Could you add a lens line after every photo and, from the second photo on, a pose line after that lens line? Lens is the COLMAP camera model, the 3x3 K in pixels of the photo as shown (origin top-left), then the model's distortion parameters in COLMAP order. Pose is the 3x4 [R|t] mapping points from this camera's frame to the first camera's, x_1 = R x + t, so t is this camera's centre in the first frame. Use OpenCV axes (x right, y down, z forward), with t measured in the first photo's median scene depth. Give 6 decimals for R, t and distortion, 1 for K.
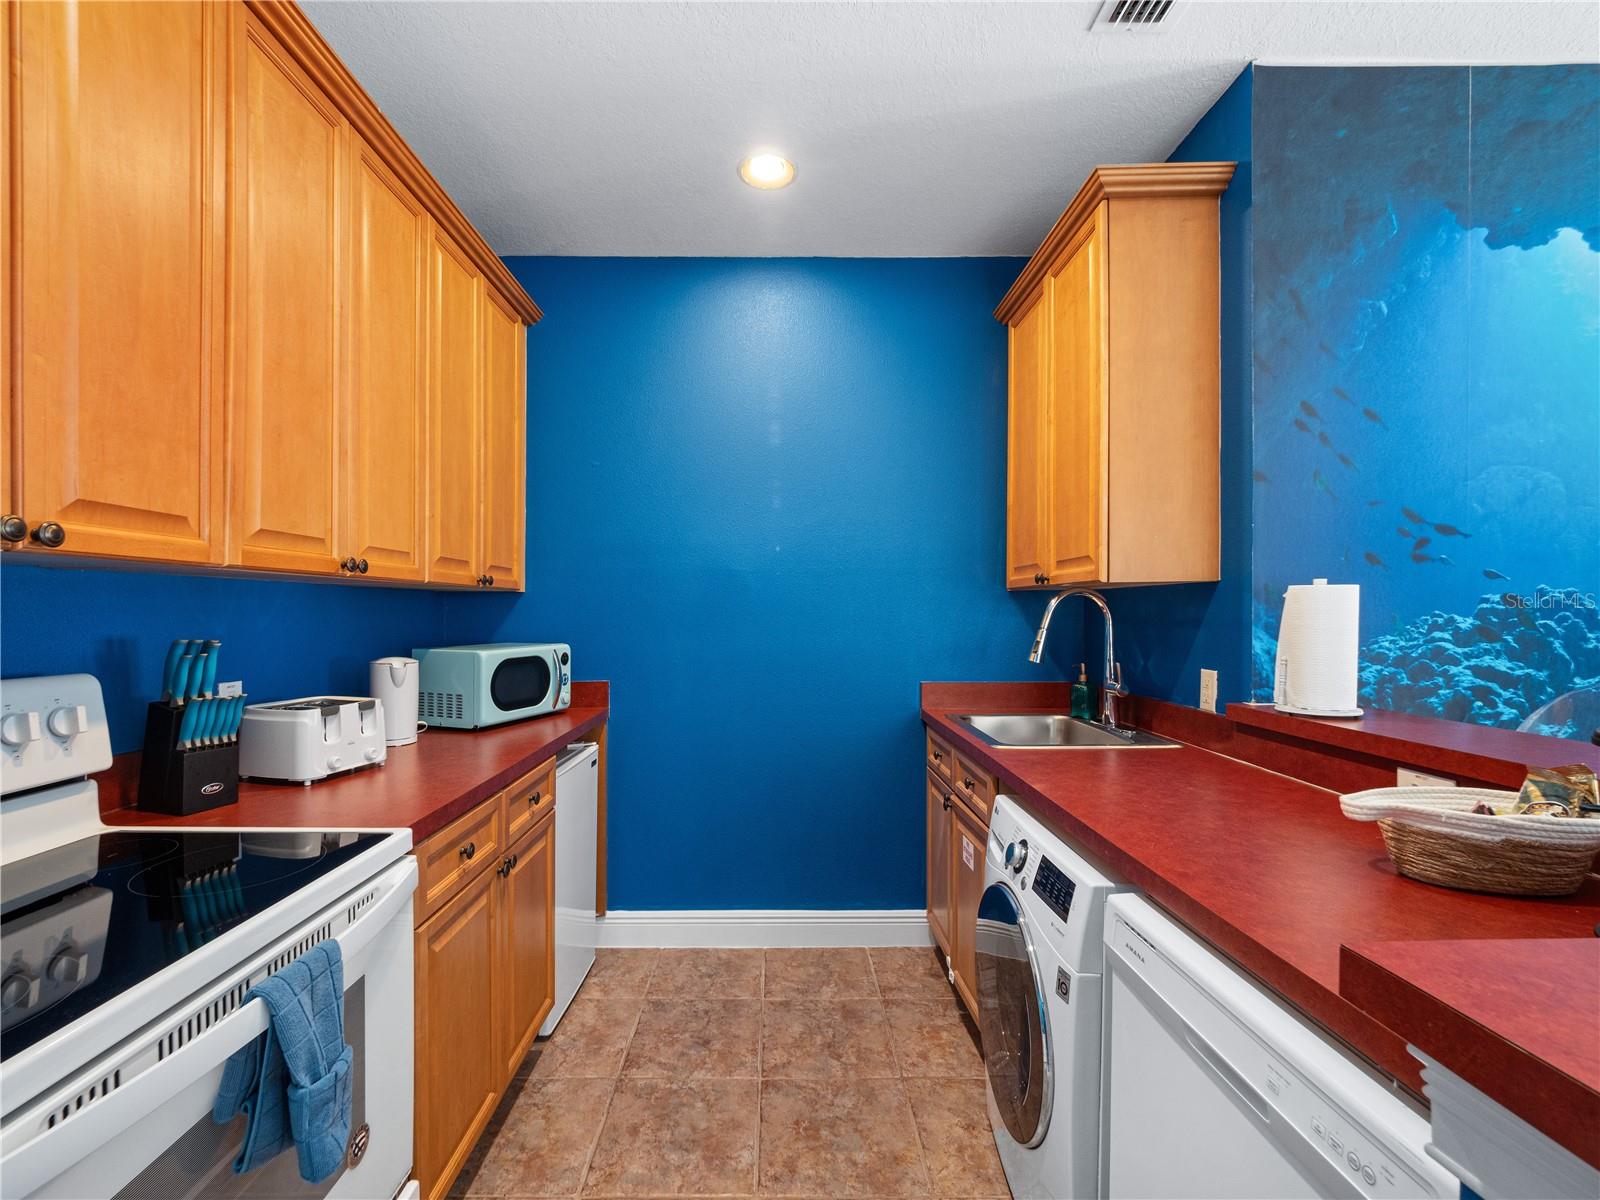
lens RADIAL K [[673.3, 0, 800.3], [0, 673.3, 608.8], [0, 0, 1]] dist [0.006374, -0.000091]
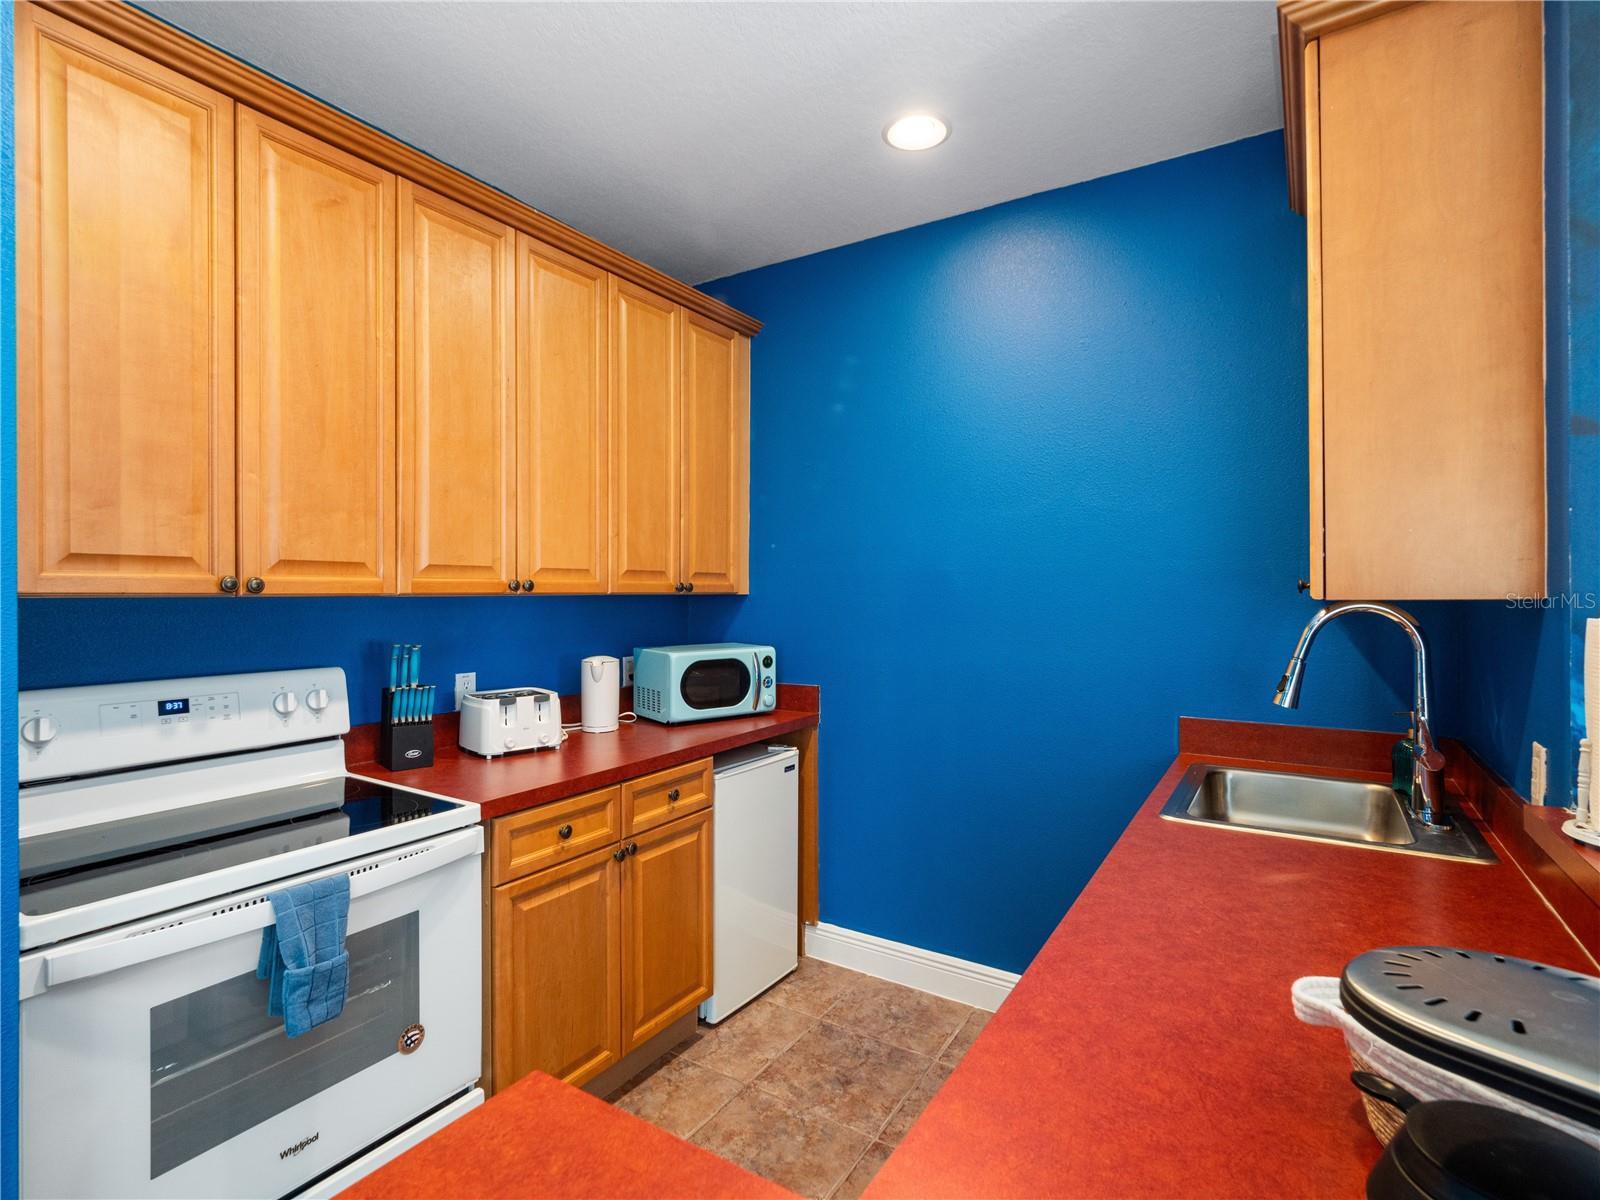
lens RADIAL K [[768.2, 0, 800.7], [0, 768.2, 591.3], [0, 0, 1]] dist [0.022429, 0.001311]
pose [[0.851772, 0.004852, -0.523891, 0.445935], [-0.005232, 0.999986, 0.000755, -0.049465], [0.523887, 0.002098, 0.851785, 0.057277]]
